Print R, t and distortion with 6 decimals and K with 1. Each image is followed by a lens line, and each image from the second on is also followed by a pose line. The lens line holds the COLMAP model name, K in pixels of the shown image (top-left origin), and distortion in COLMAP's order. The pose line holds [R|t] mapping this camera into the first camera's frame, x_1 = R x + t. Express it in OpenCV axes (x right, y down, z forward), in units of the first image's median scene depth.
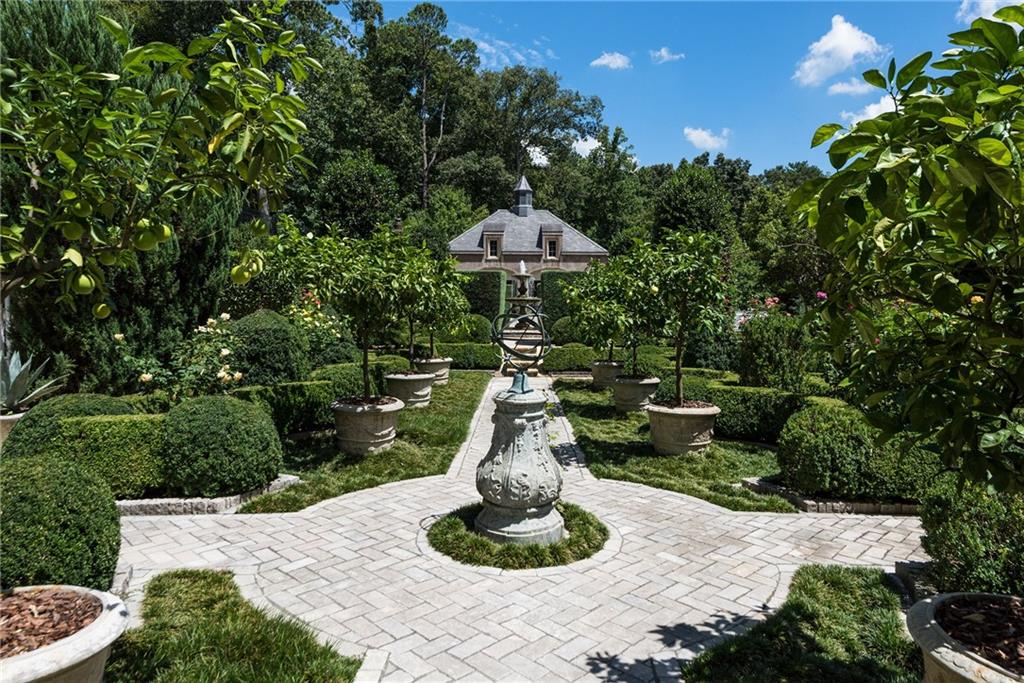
lens RADIAL K [[705.5, 0, 525.0], [0, 705.5, 352.6], [0, 0, 1]] dist [0.054825, 0.000620]
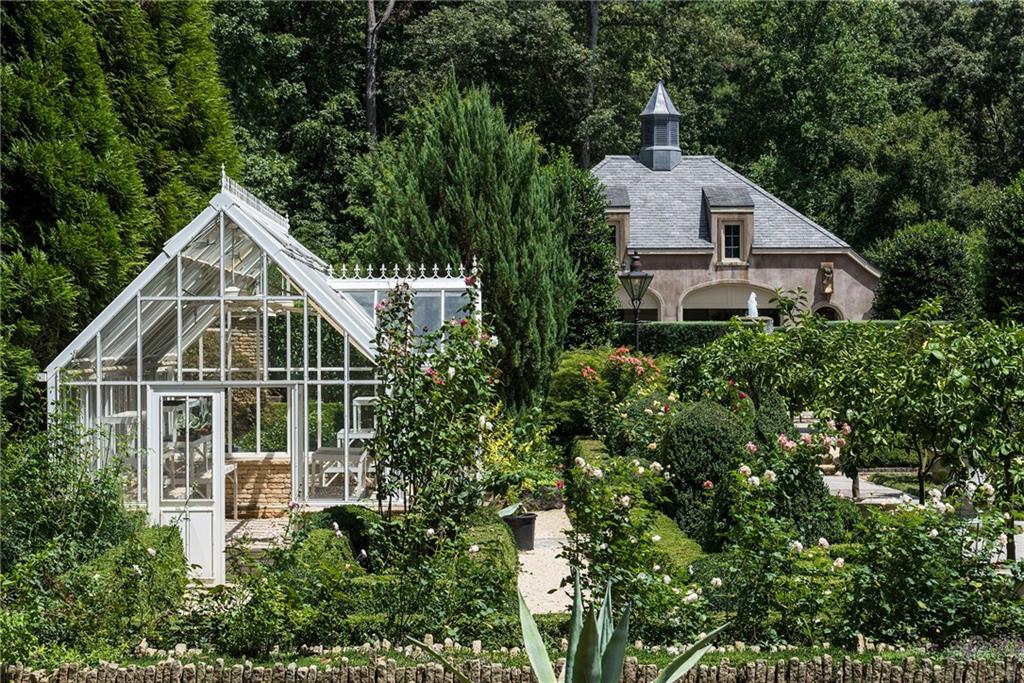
lens RADIAL K [[2166.3, 0, 513.2], [0, 2166.3, 334.0], [0, 0, 1]] dist [0.043524, 0.000000]
pose [[0.999921, -0.009439, 0.008299, -0.114809], [0.010004, 0.997427, -0.070986, 0.015571], [-0.007608, 0.071063, 0.997443, -0.420403]]
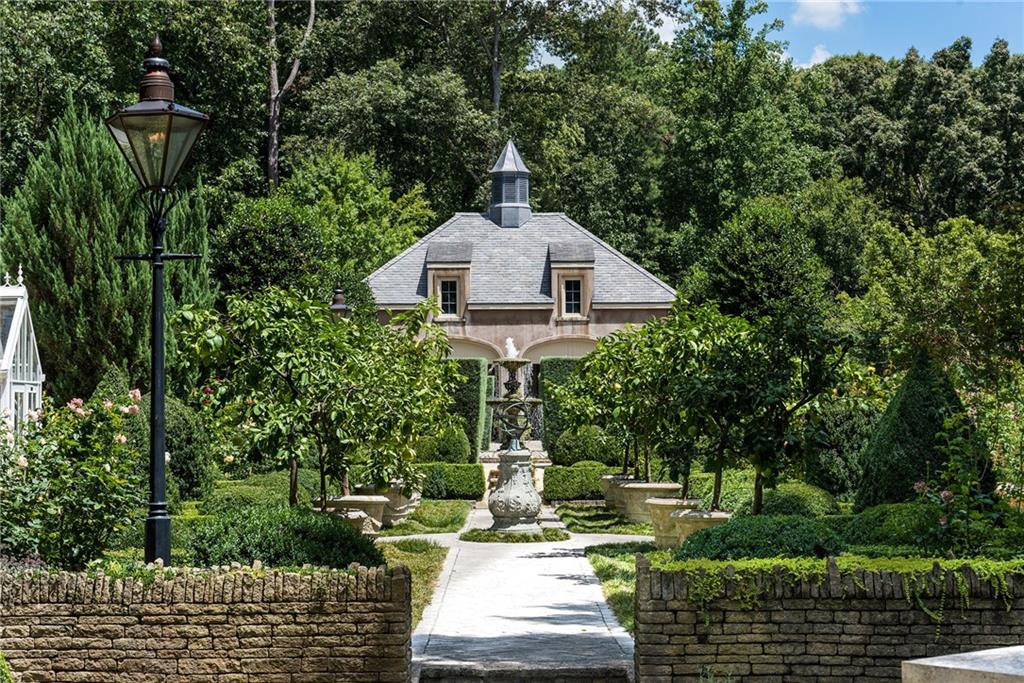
lens RADIAL K [[2166.3, 0, 511.8], [0, 2166.3, 347.2], [0, 0, 1]] dist [0.043524, 0.000000]
pose [[0.999931, -0.011593, -0.002009, -0.000071], [0.011321, 0.994521, -0.103918, 0.035297], [0.003203, 0.103888, 0.994584, -0.419187]]
